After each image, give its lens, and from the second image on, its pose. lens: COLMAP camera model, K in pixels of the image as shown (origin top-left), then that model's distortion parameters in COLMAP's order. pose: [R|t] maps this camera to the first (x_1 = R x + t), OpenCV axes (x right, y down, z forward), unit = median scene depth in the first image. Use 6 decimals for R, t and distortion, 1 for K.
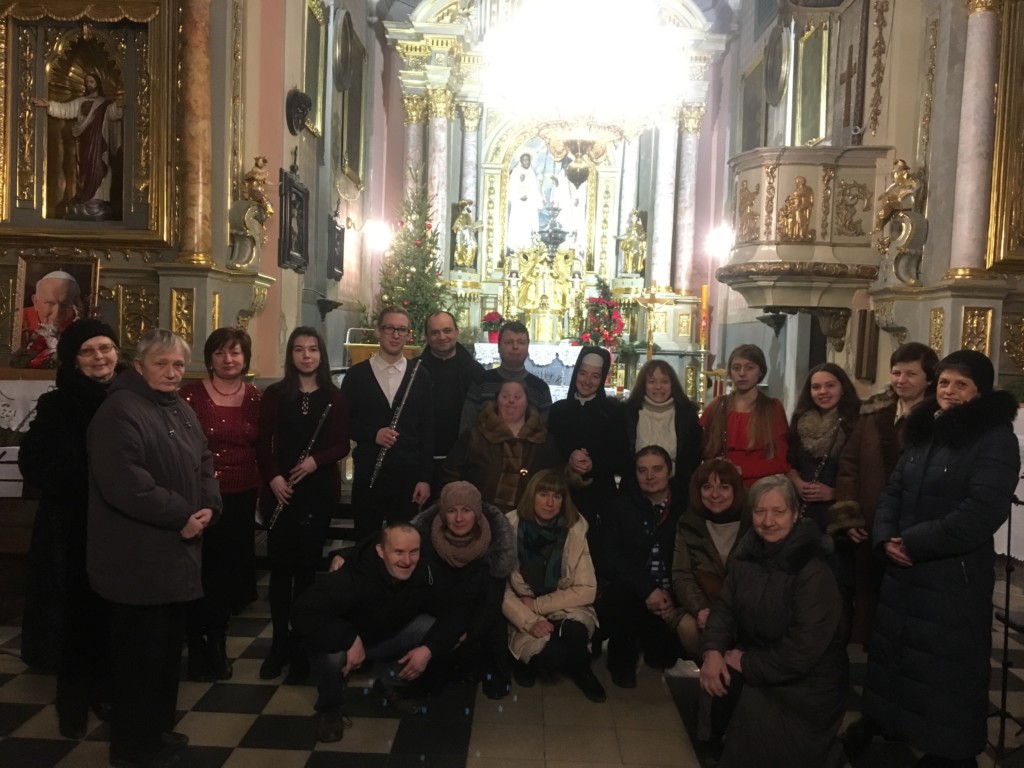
lens RADIAL K [[861.2, 0, 512.0], [0, 861.2, 384.0], [0, 0, 1]] dist [0.106572, -0.157555]
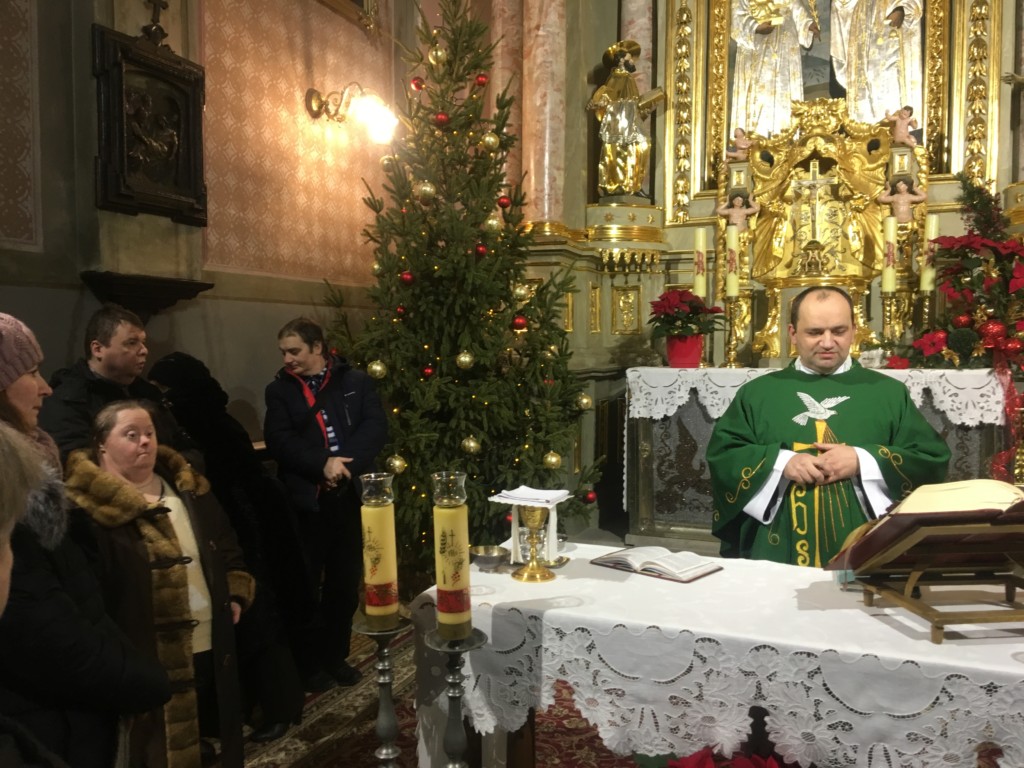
lens RADIAL K [[861.2, 0, 512.0], [0, 861.2, 384.0], [0, 0, 1]] dist [0.106572, -0.157555]
pose [[0.935922, -0.021898, -0.351526, 0.046754], [0.020310, 0.999760, -0.008205, -0.035672], [0.351621, 0.000540, 0.936142, 0.562833]]
